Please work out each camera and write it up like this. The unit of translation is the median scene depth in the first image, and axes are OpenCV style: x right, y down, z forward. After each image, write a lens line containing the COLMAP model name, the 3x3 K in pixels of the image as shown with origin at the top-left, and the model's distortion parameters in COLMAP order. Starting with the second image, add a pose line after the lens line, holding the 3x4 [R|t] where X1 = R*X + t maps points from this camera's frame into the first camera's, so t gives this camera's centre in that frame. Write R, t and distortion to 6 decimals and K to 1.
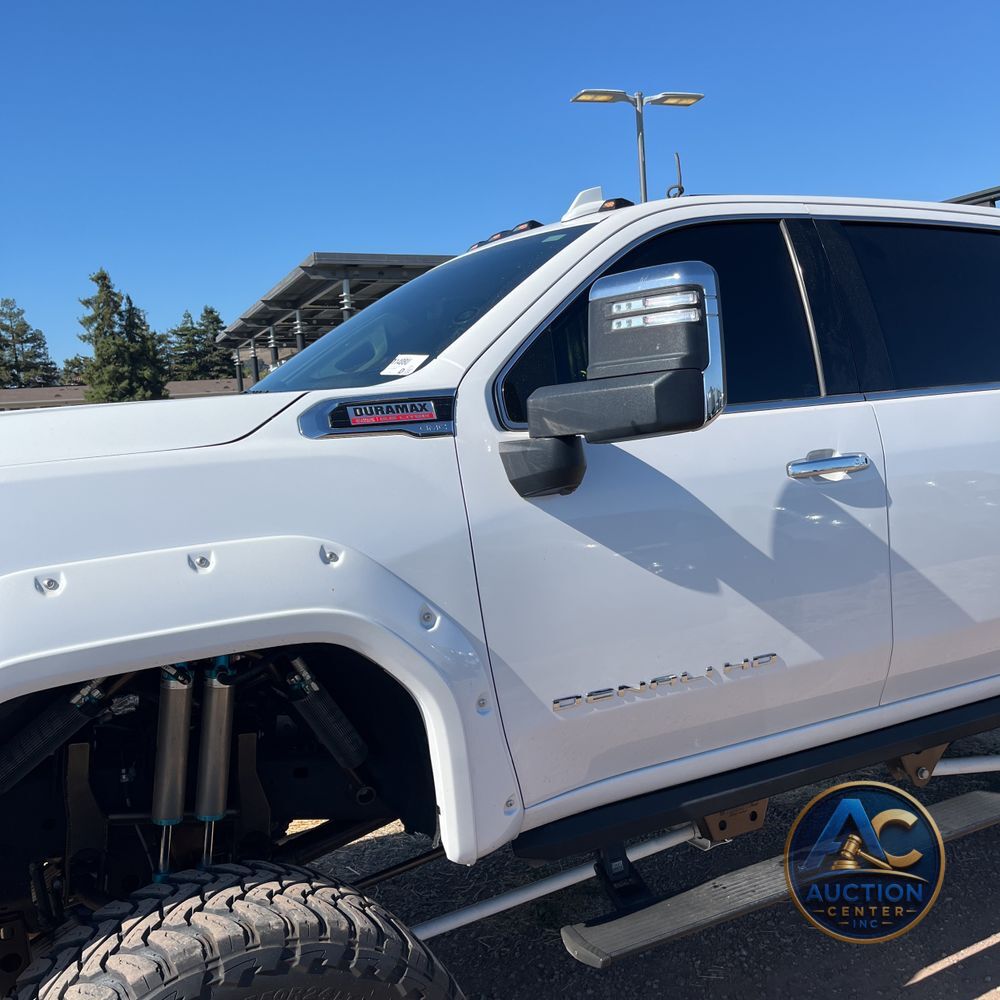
lens RADIAL K [[1012.7, 0, 502.6], [0, 1012.7, 501.6], [0, 0, 1]] dist [0.032736, 0.000000]
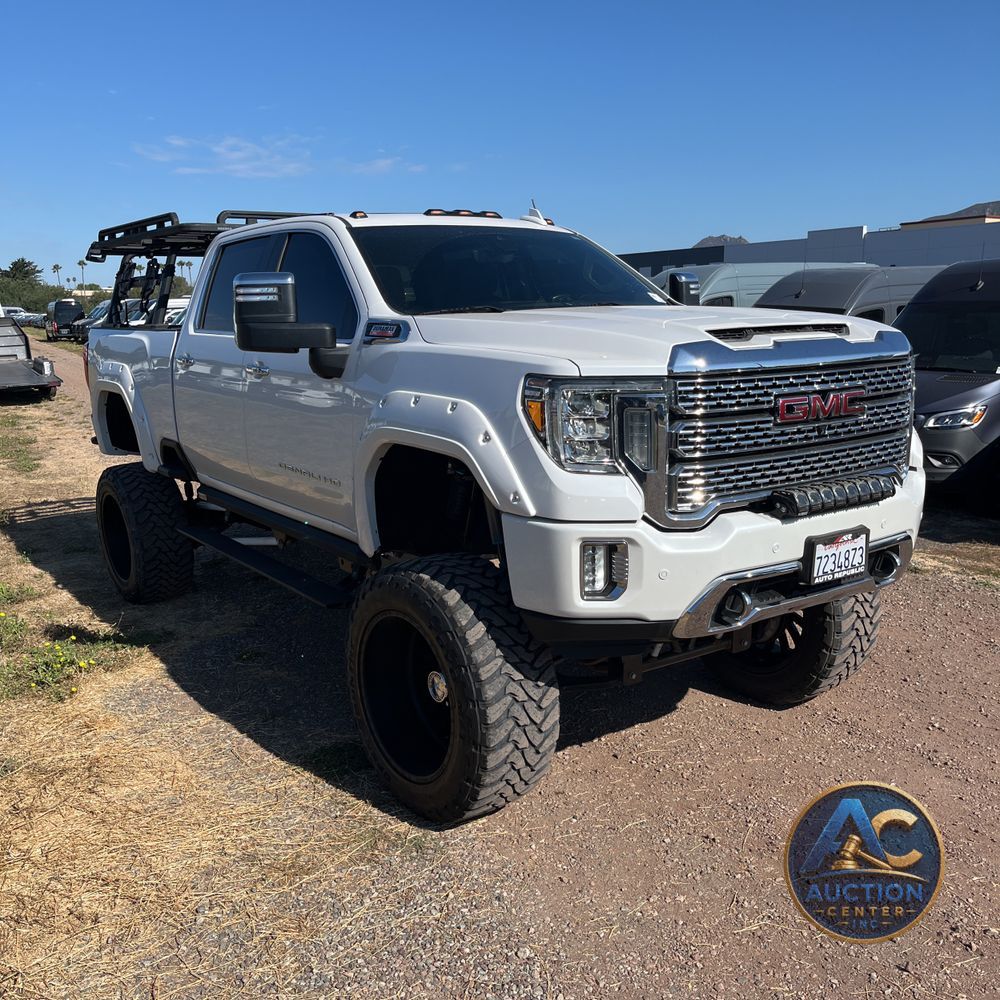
lens RADIAL K [[1012.7, 0, 499.4], [0, 1012.7, 500.4], [0, 0, 1]] dist [0.032736, 0.000000]
pose [[-0.133263, -0.118801, 0.983935, -2.255917], [0.103018, 0.985751, 0.132973, -0.029887], [-0.985712, 0.119084, -0.119125, 1.644080]]
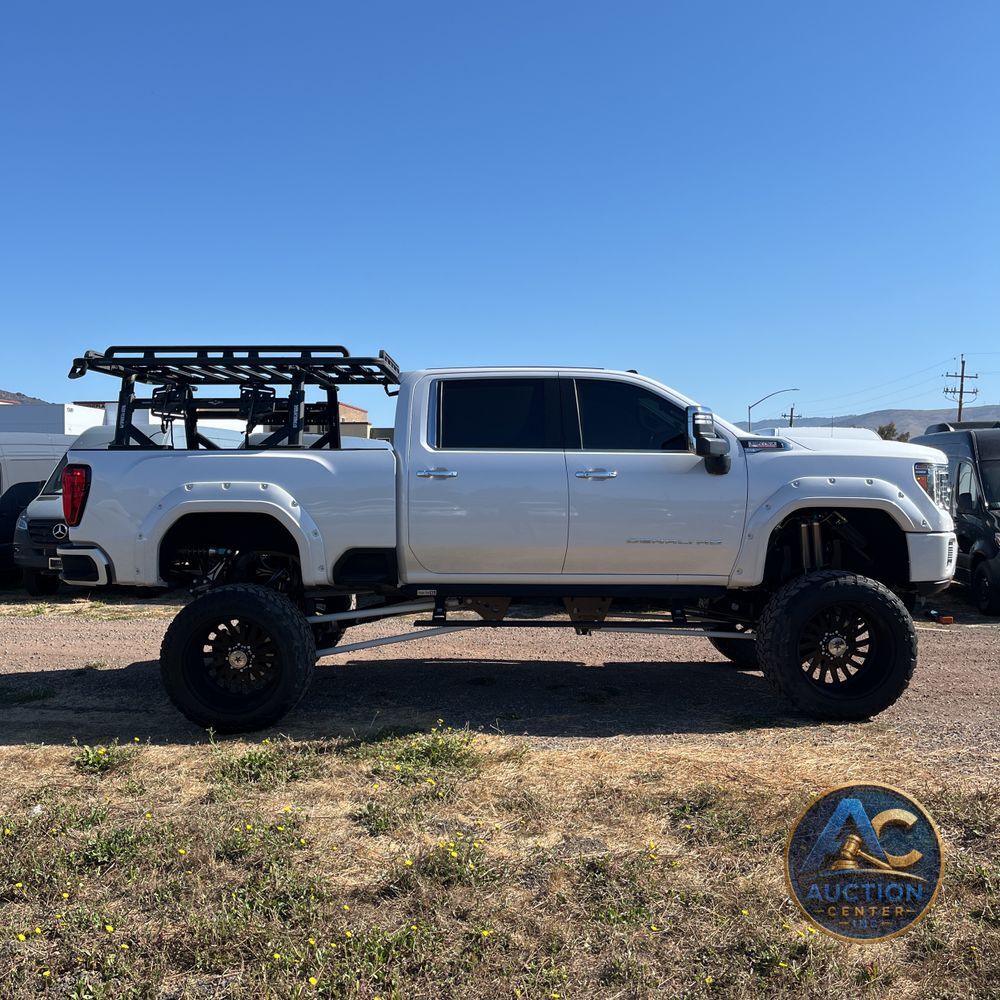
lens RADIAL K [[1012.7, 0, 498.5], [0, 1012.7, 496.7], [0, 0, 1]] dist [0.032736, 0.000000]
pose [[-0.877564, 0.054069, 0.476401, -1.180828], [0.097873, 0.992900, 0.067600, -0.230641], [-0.469363, 0.105950, -0.876626, 4.550634]]
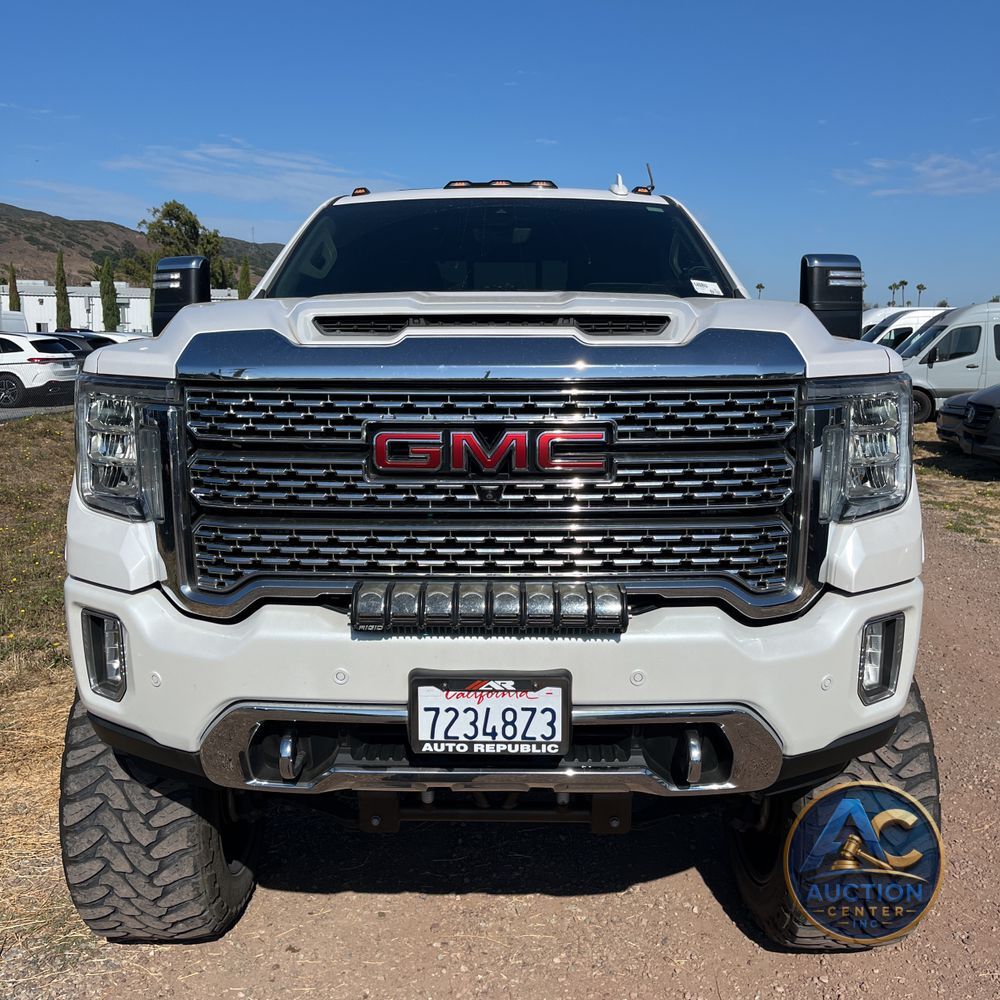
lens RADIAL K [[1012.7, 0, 502.4], [0, 1012.7, 494.5], [0, 0, 1]] dist [0.032736, 0.000000]
pose [[0.471184, -0.071968, 0.879094, -1.577537], [0.035841, 0.997405, 0.062443, 0.065692], [-0.881307, 0.002086, 0.472540, 0.550529]]
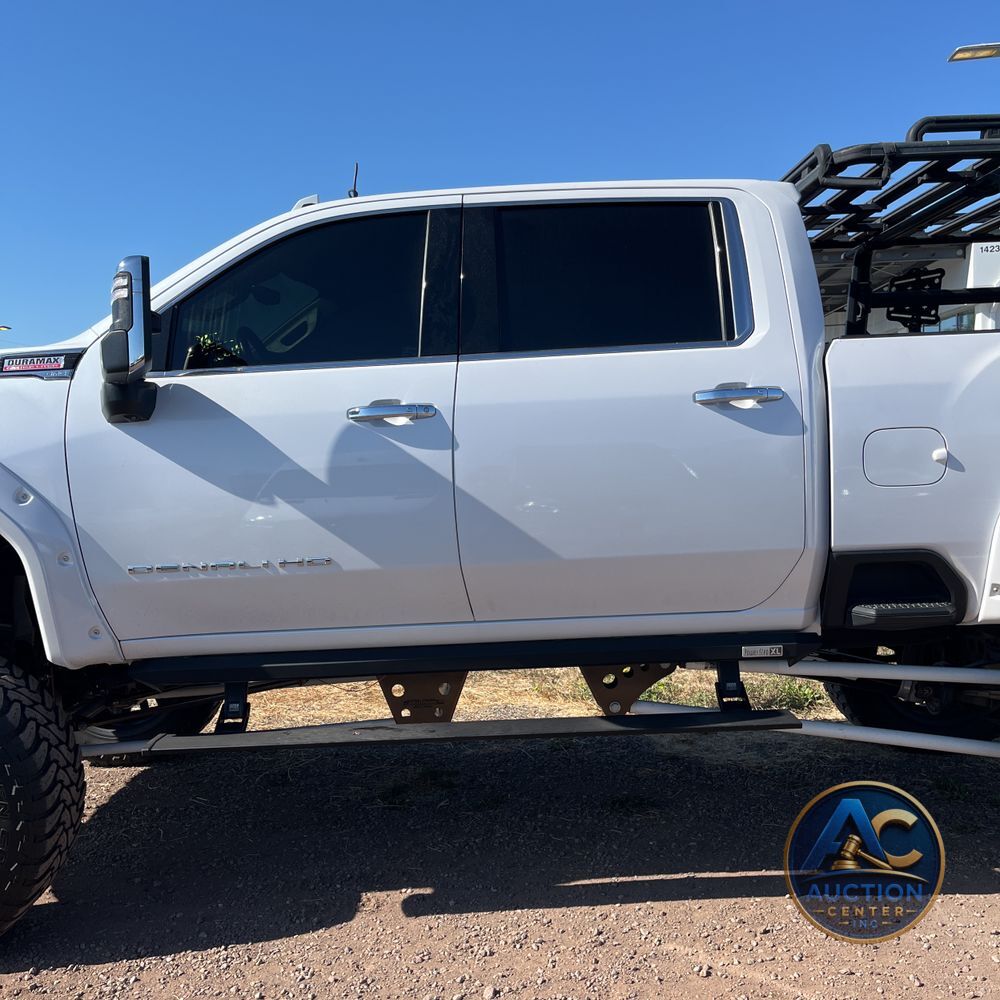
lens RADIAL K [[1012.7, 0, 495.0], [0, 1012.7, 500.4], [0, 0, 1]] dist [0.032736, 0.000000]
pose [[0.882542, 0.058543, -0.466575, 1.103126], [-0.055848, 0.998247, 0.019615, 0.043749], [0.466905, 0.008746, 0.884264, -0.026012]]
